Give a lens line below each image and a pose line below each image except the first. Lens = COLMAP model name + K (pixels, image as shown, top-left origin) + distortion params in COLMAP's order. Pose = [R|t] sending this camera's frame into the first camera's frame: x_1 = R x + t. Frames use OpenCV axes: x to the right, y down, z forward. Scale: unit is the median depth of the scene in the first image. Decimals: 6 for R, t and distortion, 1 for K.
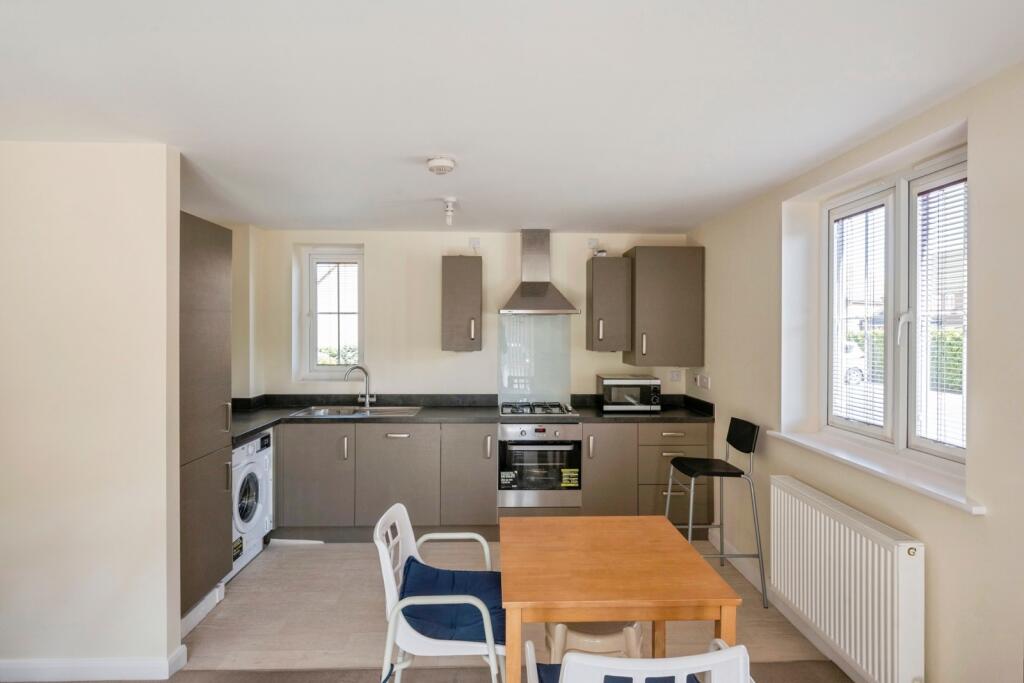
lens RADIAL K [[530.1, 0, 512.1], [0, 530.1, 328.1], [0, 0, 1]] dist [-0.000548, -0.000140]
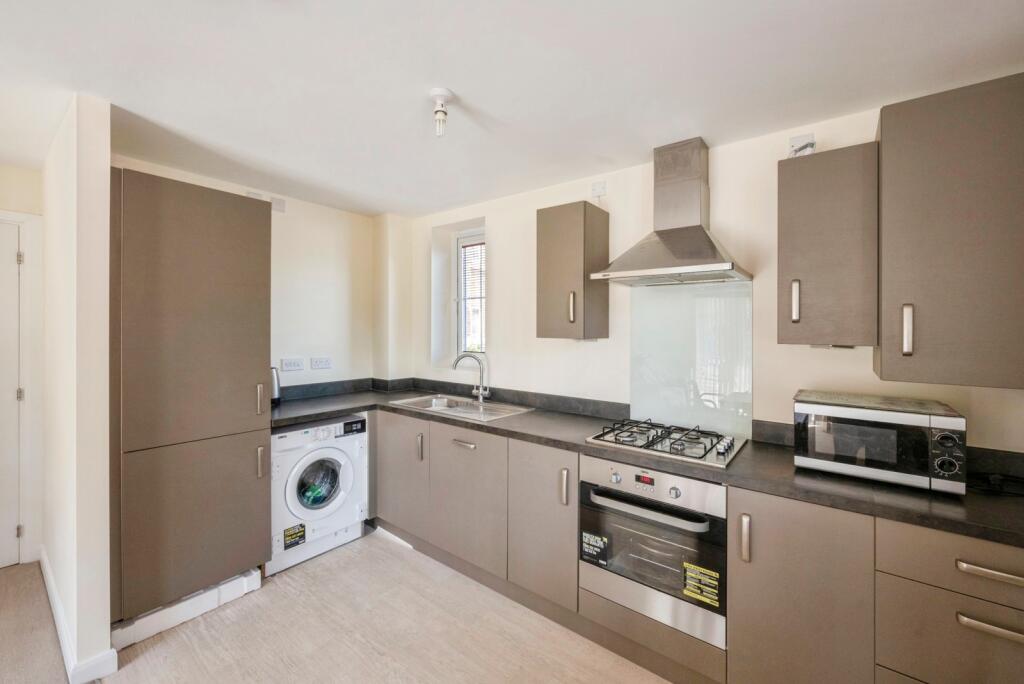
lens RADIAL K [[415.8, 0, 513.3], [0, 415.8, 325.9], [0, 0, 1]] dist [-0.001069, -0.000183]
pose [[0.772181, 0.000165, -0.635402, 0.216870], [-0.003641, 0.999985, -0.004165, 0.029643], [0.635392, 0.005530, 0.772170, 0.543393]]
